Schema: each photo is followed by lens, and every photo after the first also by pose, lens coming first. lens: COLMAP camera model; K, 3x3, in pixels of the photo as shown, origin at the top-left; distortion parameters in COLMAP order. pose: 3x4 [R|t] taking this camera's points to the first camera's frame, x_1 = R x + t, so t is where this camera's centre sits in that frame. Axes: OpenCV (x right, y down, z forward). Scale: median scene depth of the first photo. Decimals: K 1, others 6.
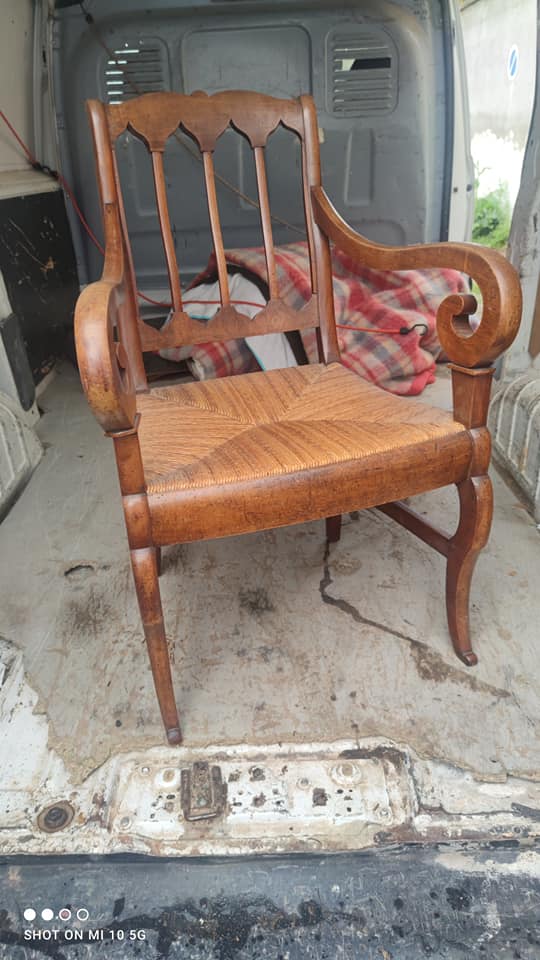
lens RADIAL K [[712.4, 0, 262.2], [0, 712.4, 475.3], [0, 0, 1]] dist [0.046157, -0.045943]
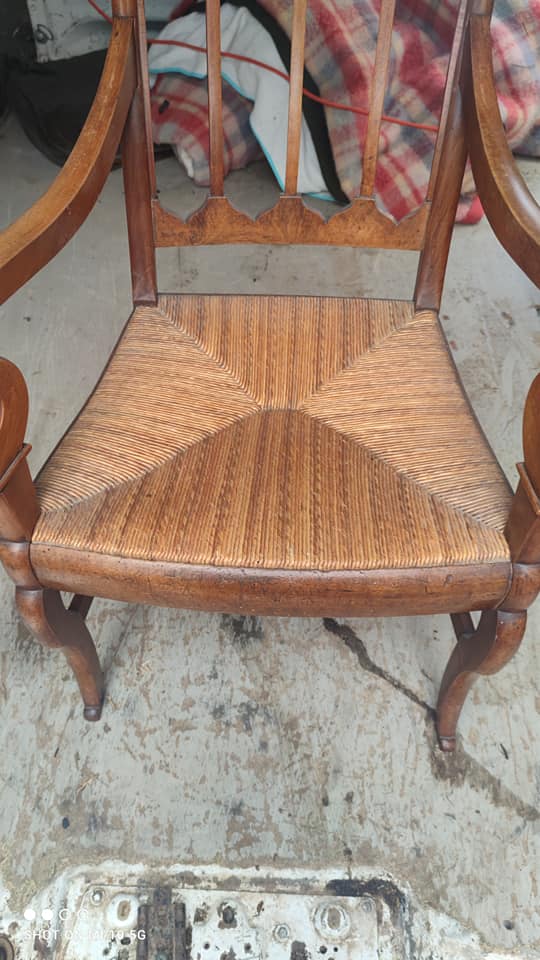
lens RADIAL K [[714.2, 0, 258.7], [0, 714.2, 478.6], [0, 0, 1]] dist [0.049399, -0.053149]
pose [[0.998479, 0.054197, 0.010094, -0.006225], [-0.053310, 0.902582, 0.427204, -0.364286], [0.014043, -0.427093, 0.904099, 0.390636]]
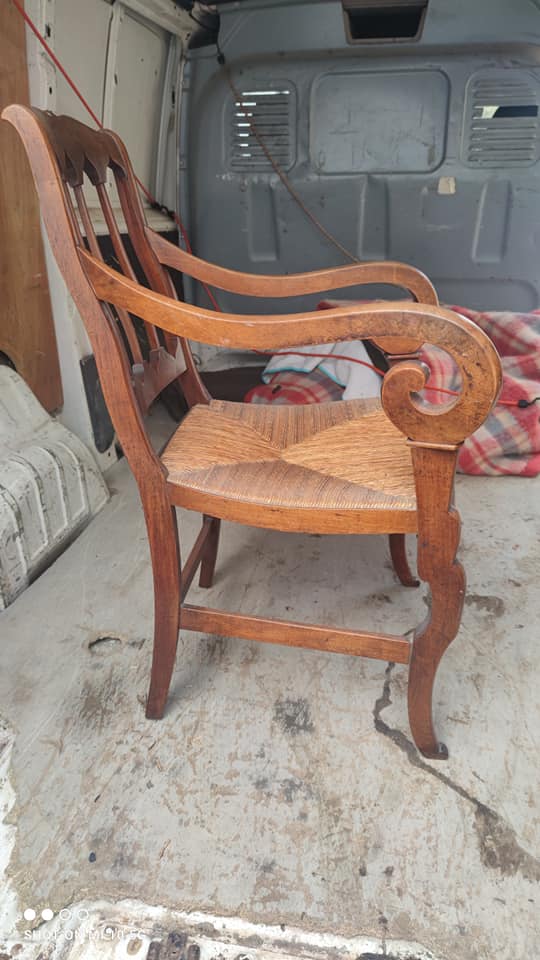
lens RADIAL K [[714.2, 0, 270.8], [0, 714.2, 480.5], [0, 0, 1]] dist [0.049399, -0.053149]
pose [[0.983120, 0.102683, -0.151432, 0.073624], [-0.111576, 0.992424, -0.051426, -0.055398], [0.145005, 0.067454, 0.987129, 0.180341]]
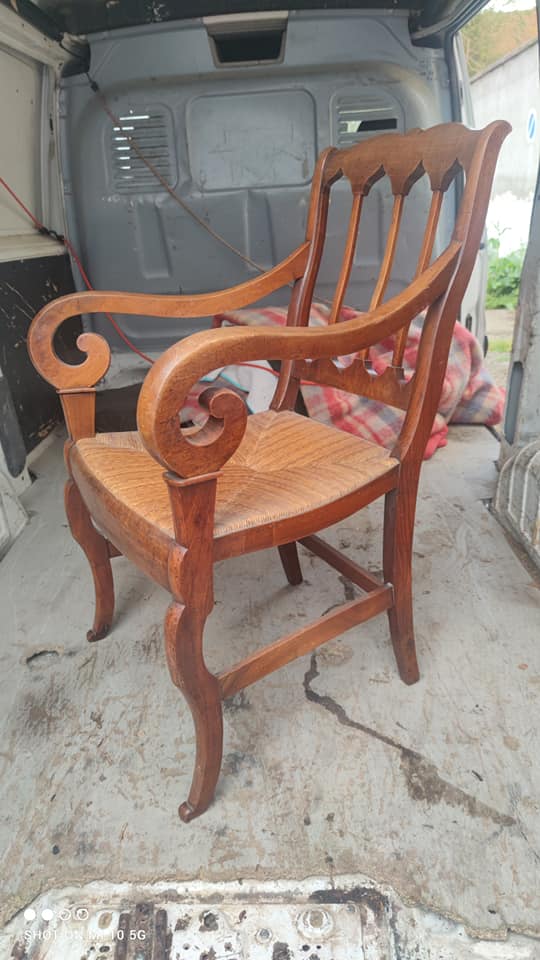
lens RADIAL K [[712.4, 0, 265.9], [0, 712.4, 477.5], [0, 0, 1]] dist [0.046157, -0.045943]
pose [[0.999273, -0.000844, -0.038125, 0.080208], [-0.002036, 0.997149, -0.075428, -0.033514], [0.038080, 0.075451, 0.996422, 0.106748]]
